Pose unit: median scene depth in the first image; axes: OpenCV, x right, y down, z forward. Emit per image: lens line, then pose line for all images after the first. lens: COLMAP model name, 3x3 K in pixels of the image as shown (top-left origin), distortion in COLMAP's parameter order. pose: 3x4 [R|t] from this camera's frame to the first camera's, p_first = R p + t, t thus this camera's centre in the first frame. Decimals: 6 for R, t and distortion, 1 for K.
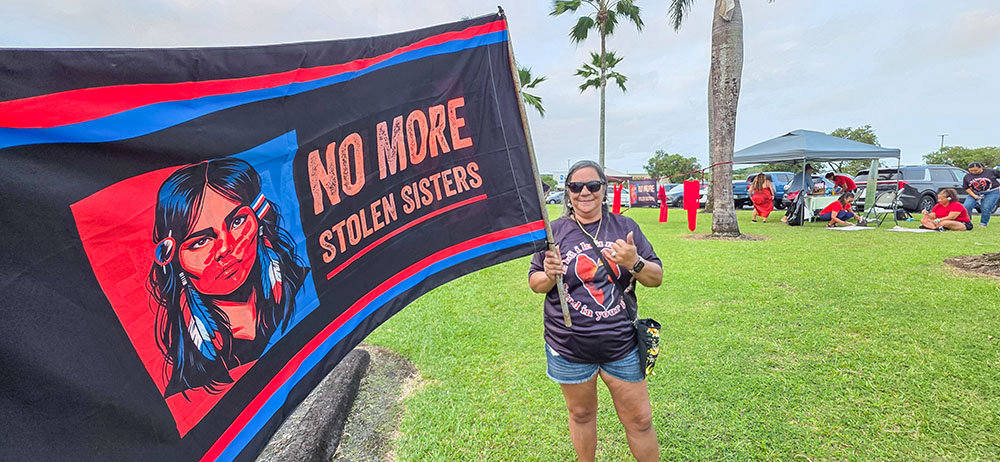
lens RADIAL K [[411.8, 0, 500.0], [0, 411.8, 231.0], [0, 0, 1]] dist [-0.000641, -0.000281]
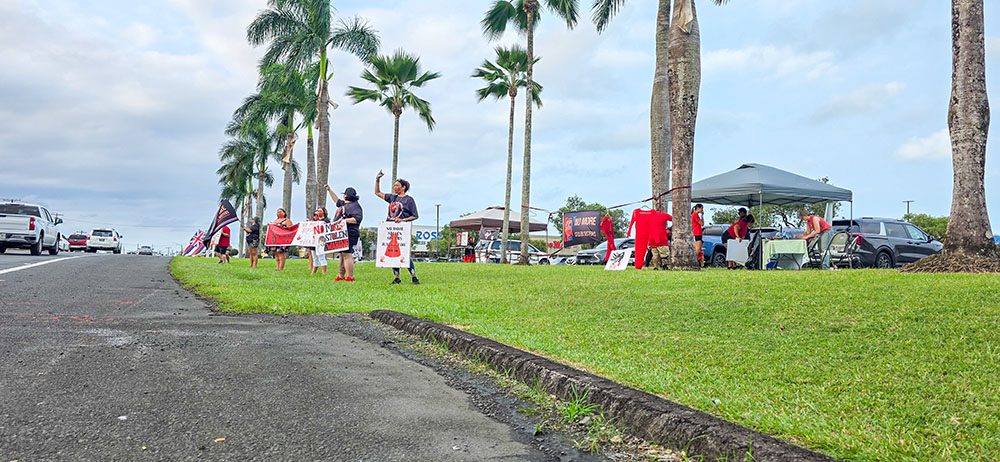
lens RADIAL K [[645.1, 0, 500.0], [0, 645.1, 231.0], [0, 0, 1]] dist [0.002633, 0.001193]
pose [[0.967084, 0.052825, 0.248914, -0.091589], [-0.022176, 0.991989, -0.124364, 0.057446], [-0.253489, 0.114750, 0.960508, -0.114761]]
